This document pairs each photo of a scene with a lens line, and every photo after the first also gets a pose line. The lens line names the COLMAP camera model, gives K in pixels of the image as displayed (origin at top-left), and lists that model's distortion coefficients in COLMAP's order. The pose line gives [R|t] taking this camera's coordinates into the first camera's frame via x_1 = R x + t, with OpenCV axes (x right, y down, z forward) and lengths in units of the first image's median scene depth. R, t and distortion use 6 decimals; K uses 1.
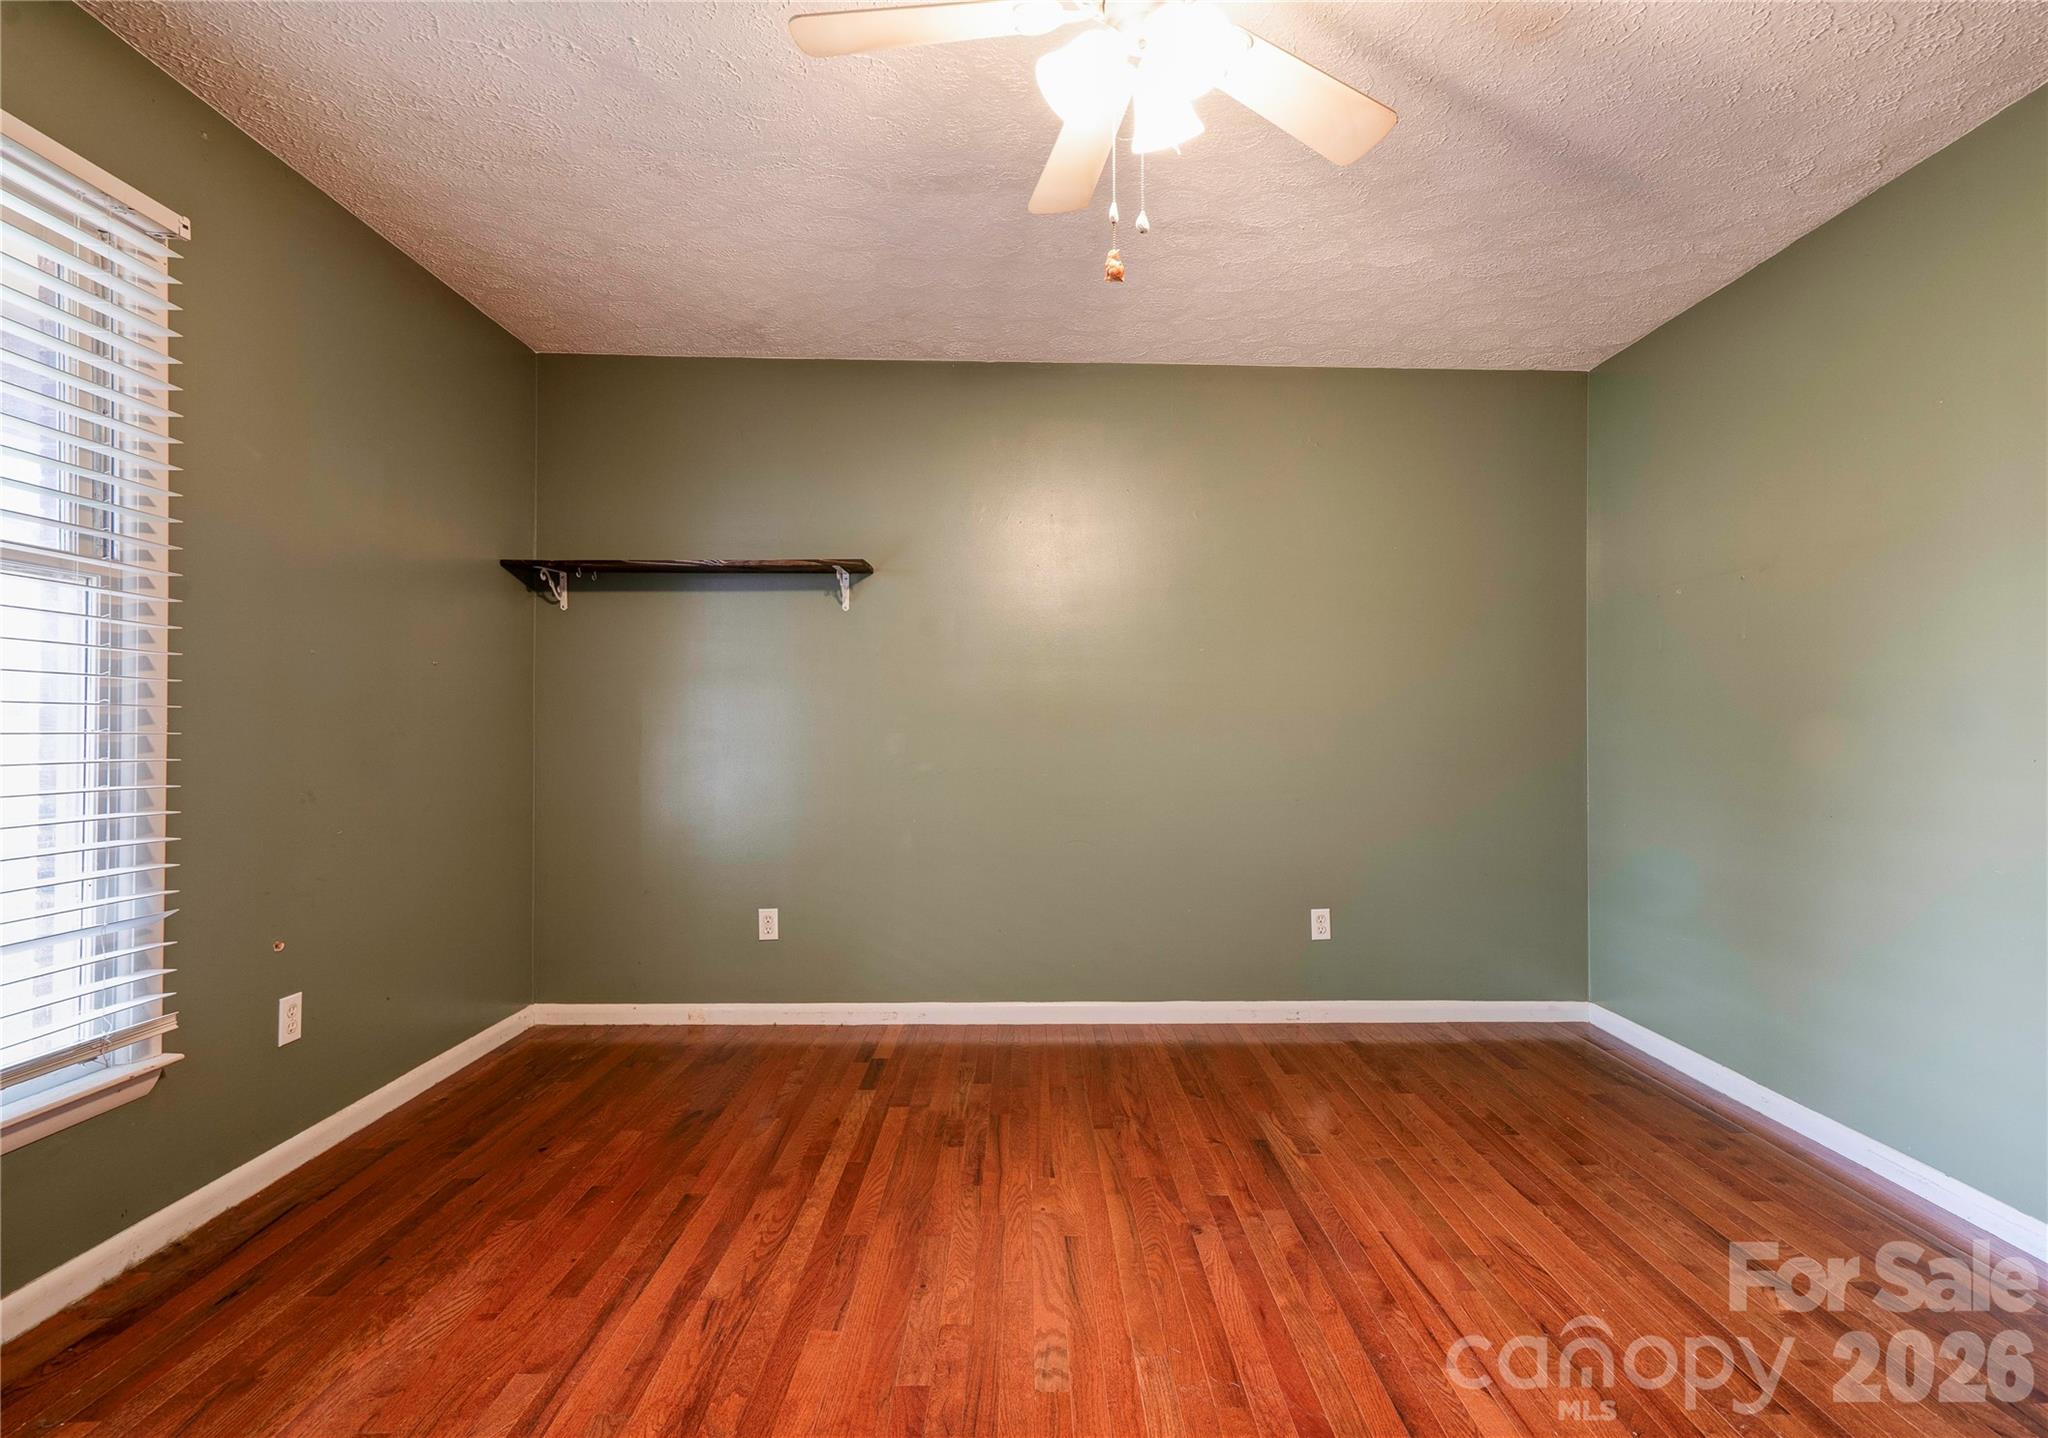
lens RADIAL K [[973.0, 0, 1009.1], [0, 973.0, 710.5], [0, 0, 1]] dist [0.011577, 0.001652]
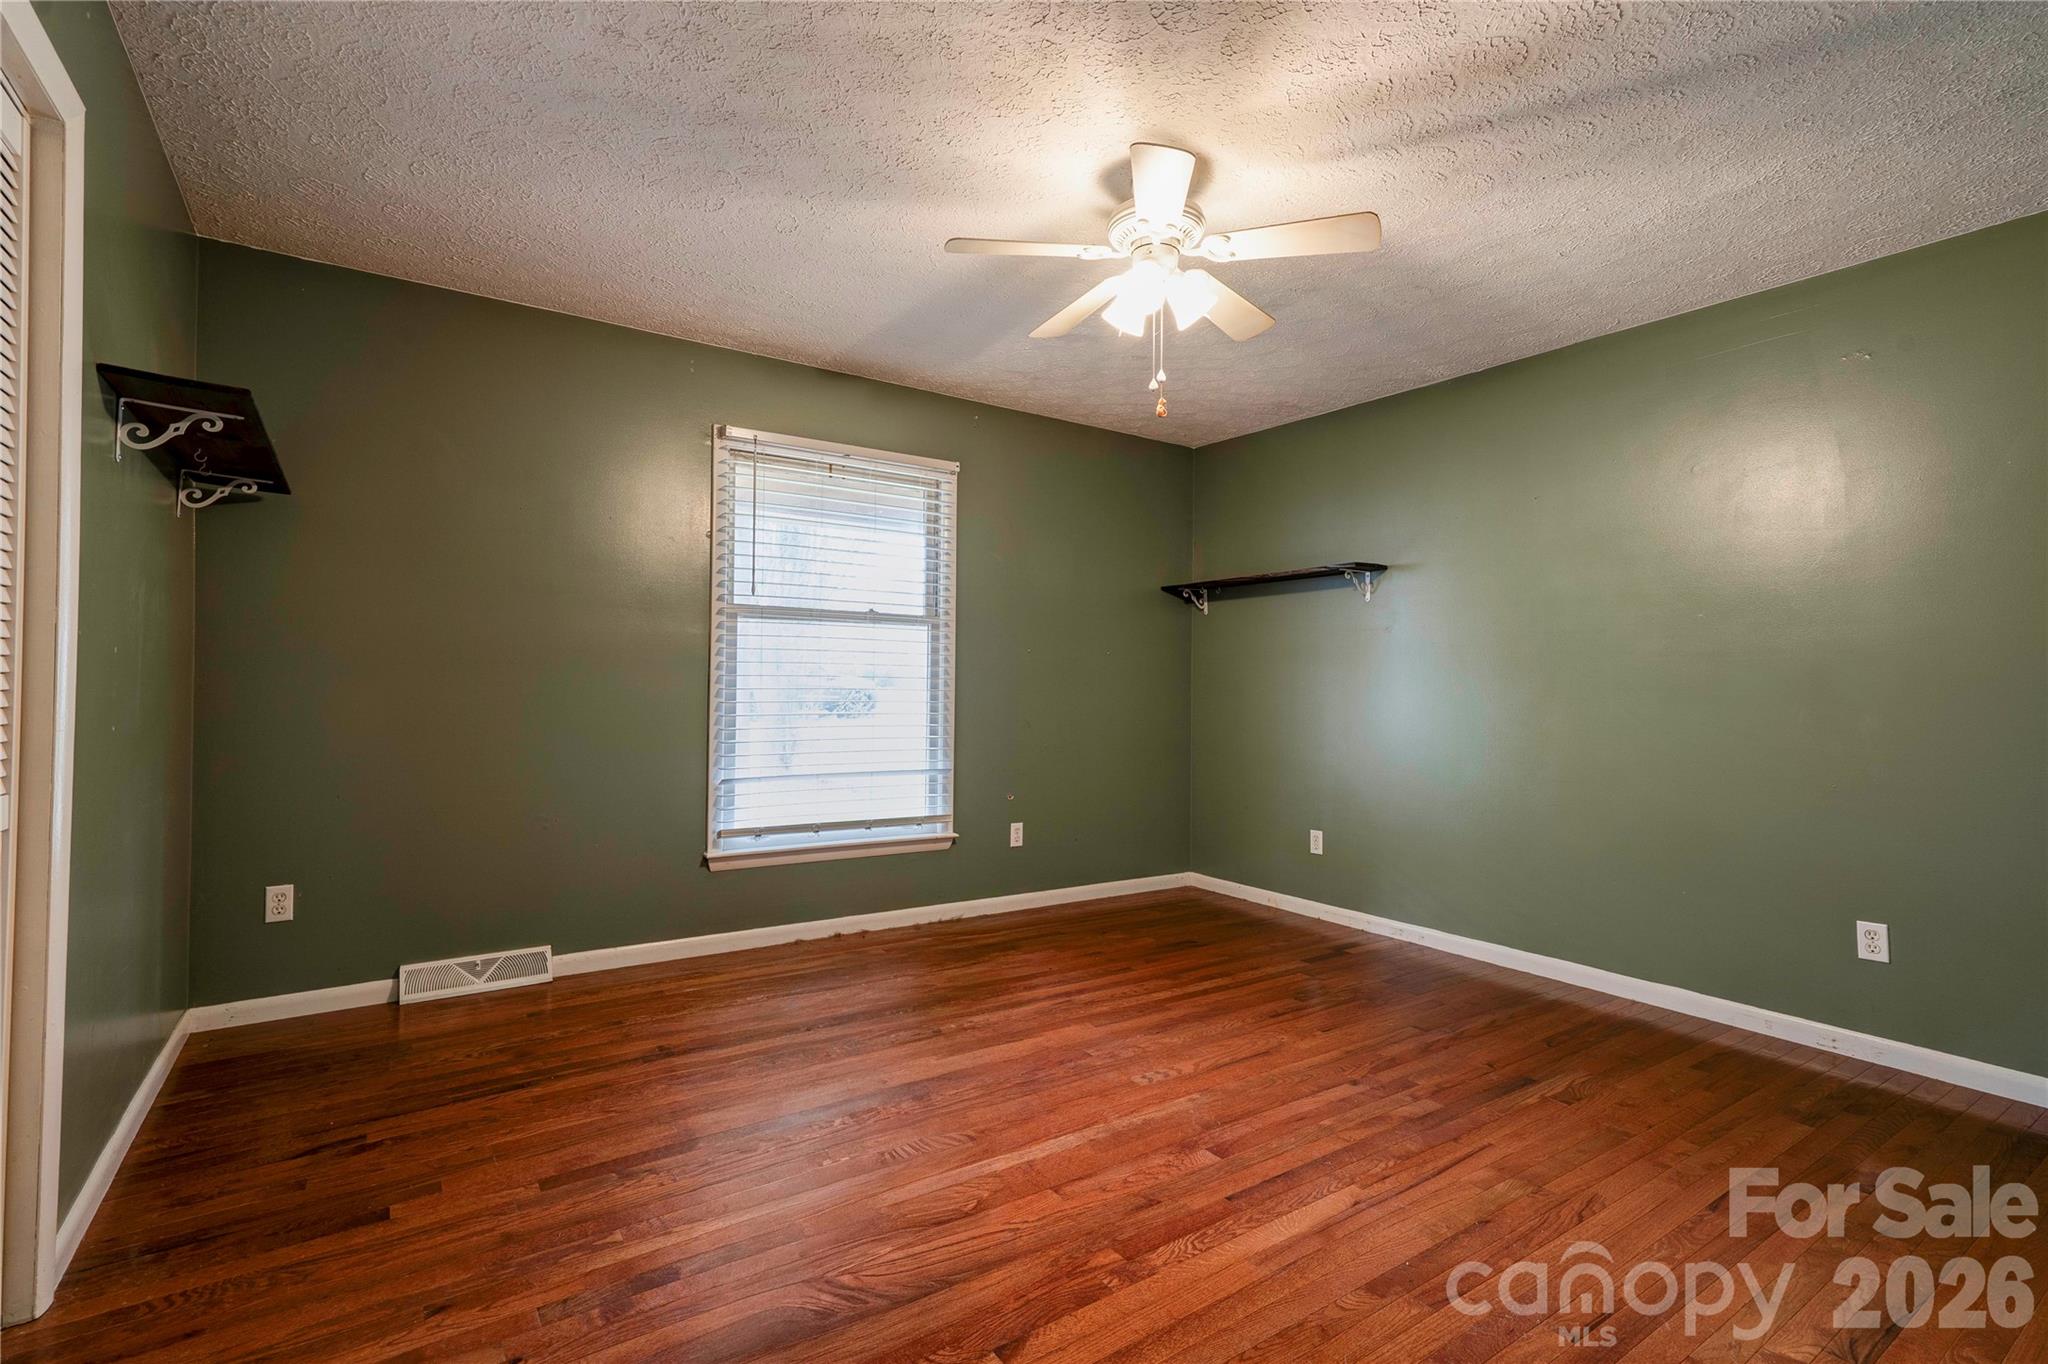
lens RADIAL K [[948.5, 0, 1047.6], [0, 948.5, 672.2], [0, 0, 1]] dist [-0.003667, 0.006919]
pose [[0.552841, -0.010294, -0.833223, 0.904584], [0.001185, 0.999932, -0.011567, 0.004530], [0.833286, 0.005407, 0.552816, -0.024083]]
